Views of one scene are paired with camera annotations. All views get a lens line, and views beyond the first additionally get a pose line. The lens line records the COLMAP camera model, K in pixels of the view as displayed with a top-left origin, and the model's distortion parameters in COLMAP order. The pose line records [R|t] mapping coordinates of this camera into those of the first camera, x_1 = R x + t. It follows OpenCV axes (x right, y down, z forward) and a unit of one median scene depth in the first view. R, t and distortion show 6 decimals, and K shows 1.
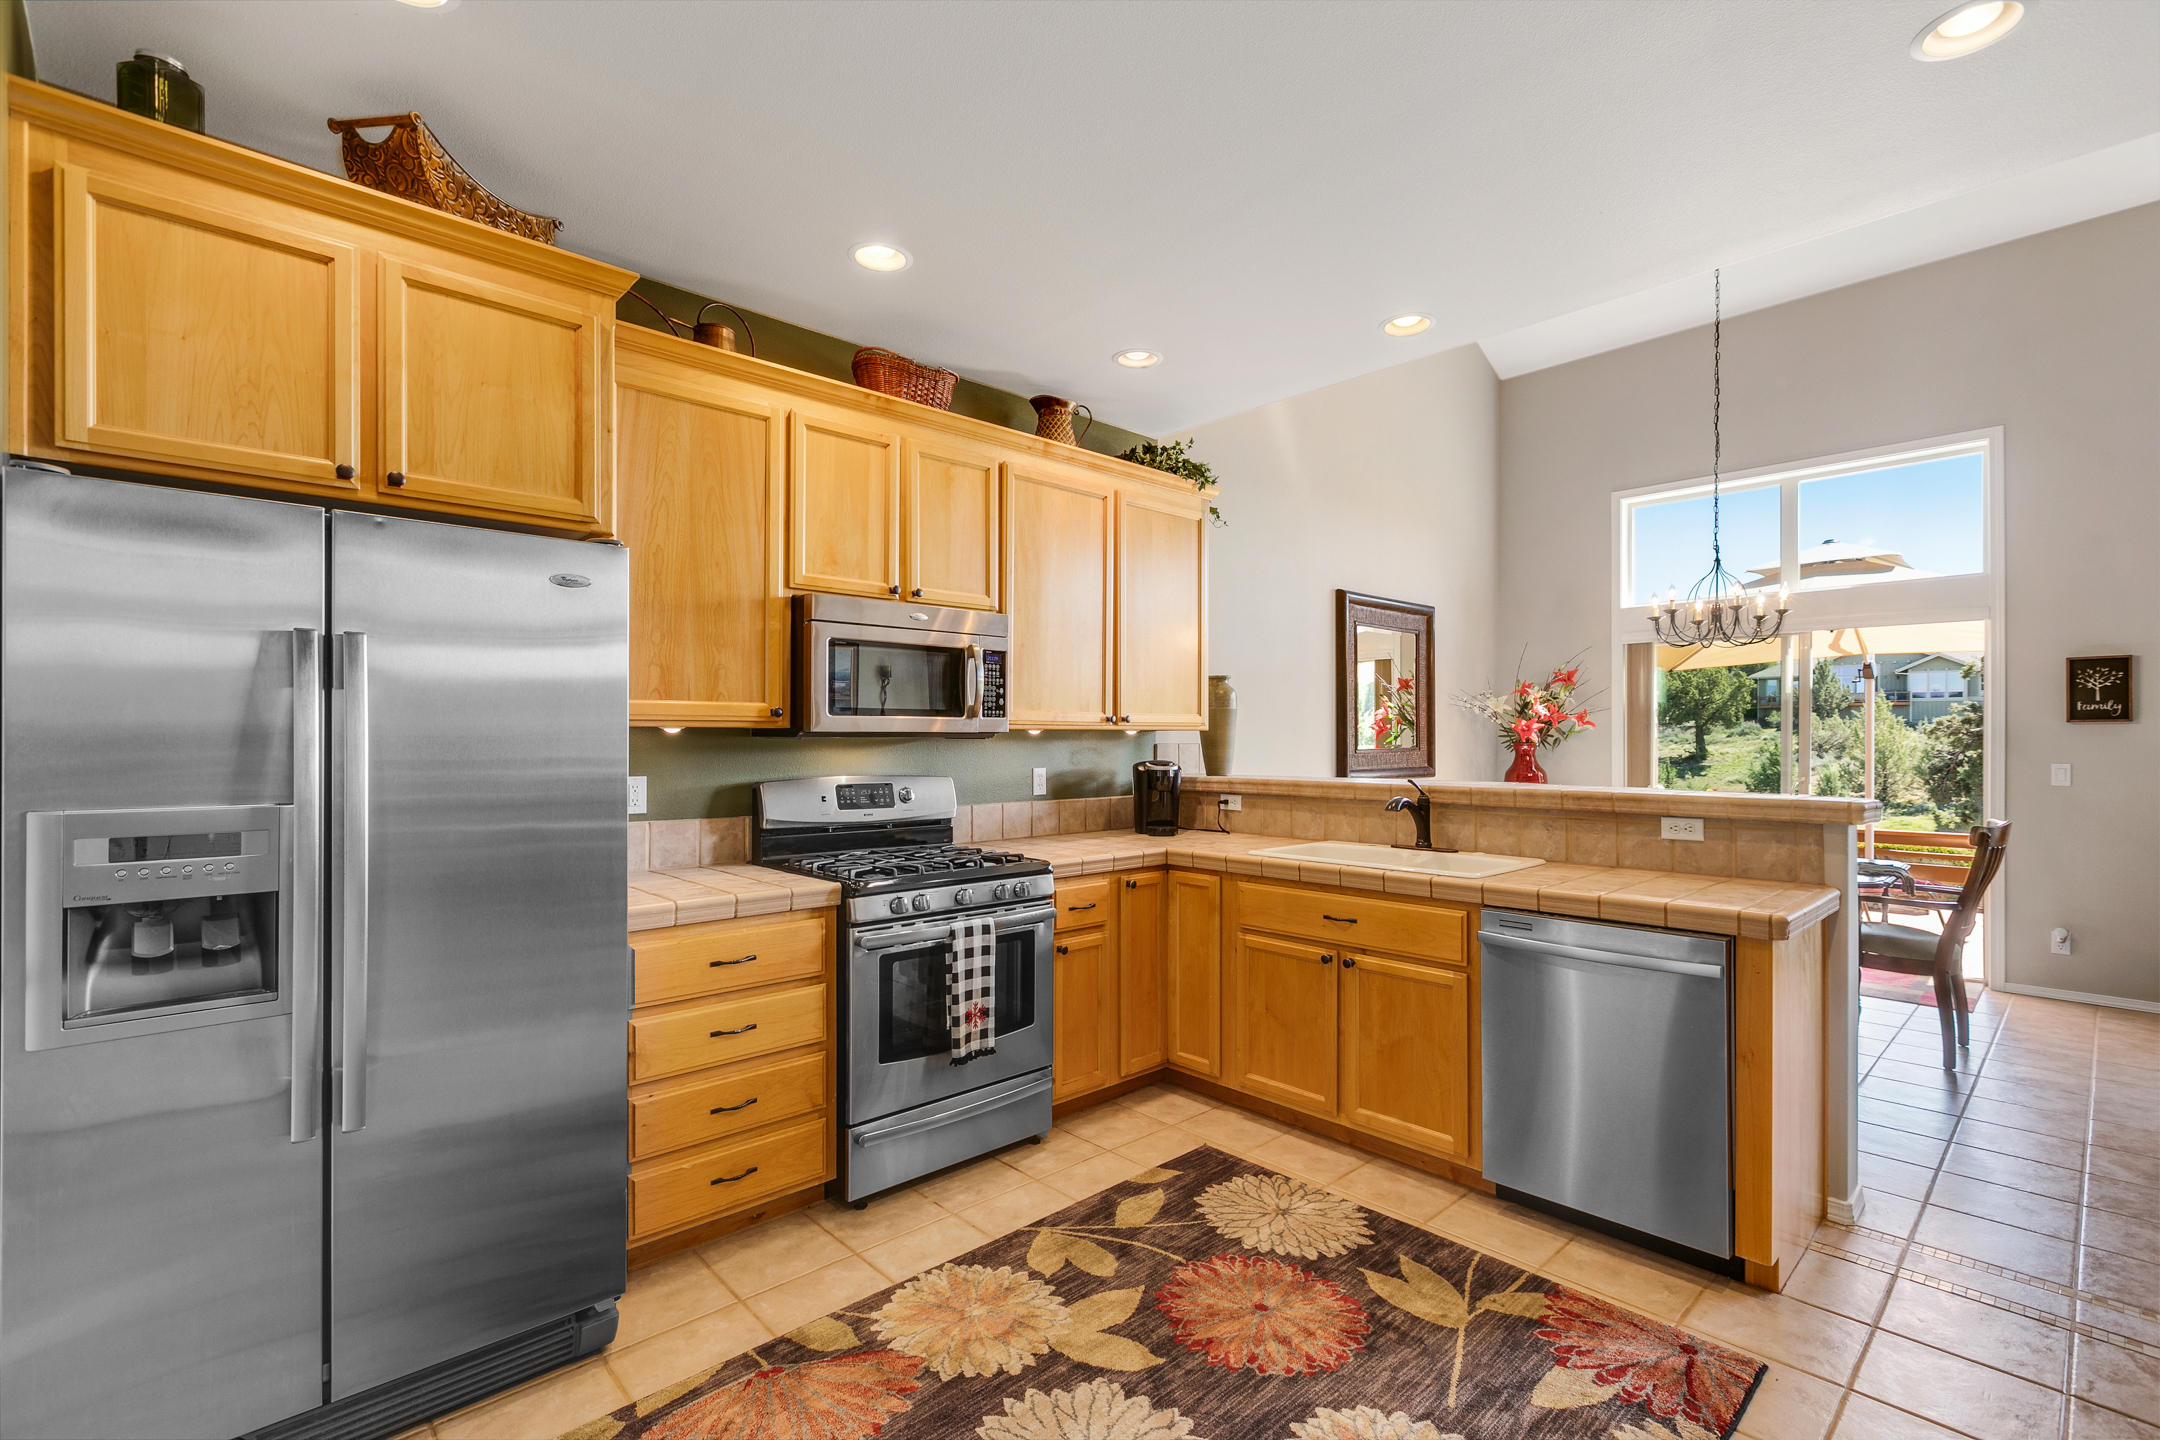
lens RADIAL K [[967.0, 0, 1077.5], [0, 967.0, 733.5], [0, 0, 1]] dist [0.002264, -0.000409]
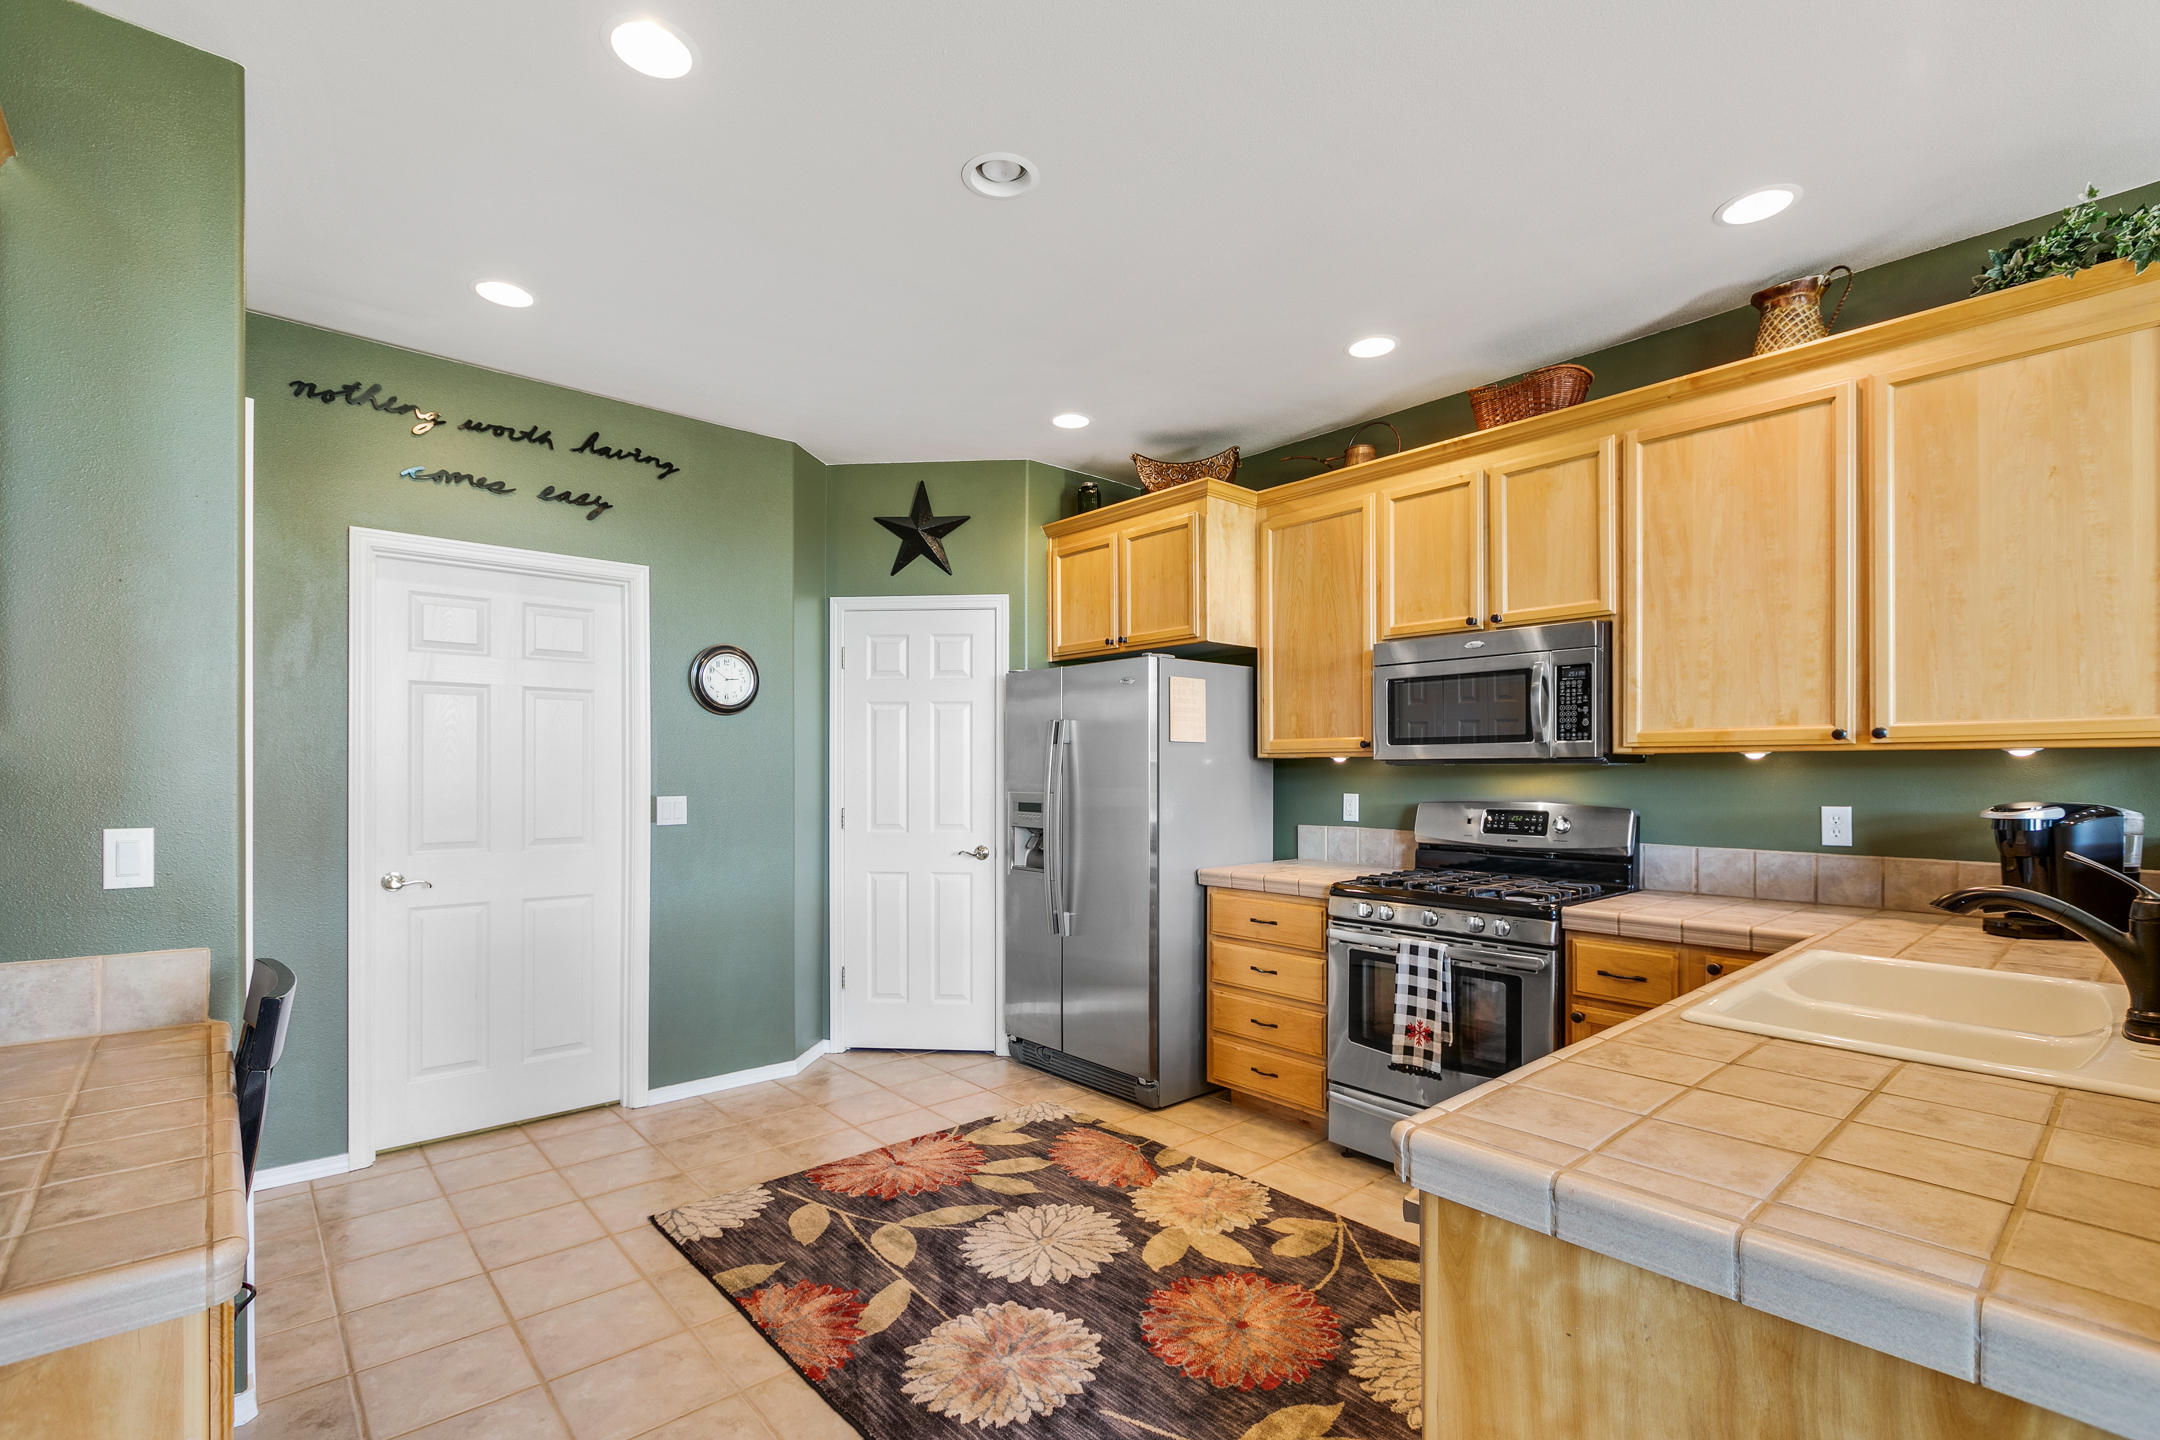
lens RADIAL K [[967.0, 0, 1078.9], [0, 967.0, 768.4], [0, 0, 1]] dist [0.002264, -0.000409]
pose [[-0.023926, -0.001979, -0.999712, 0.951069], [0.002285, 0.999995, -0.002034, 0.010957], [0.999711, -0.002333, -0.023921, 0.675043]]
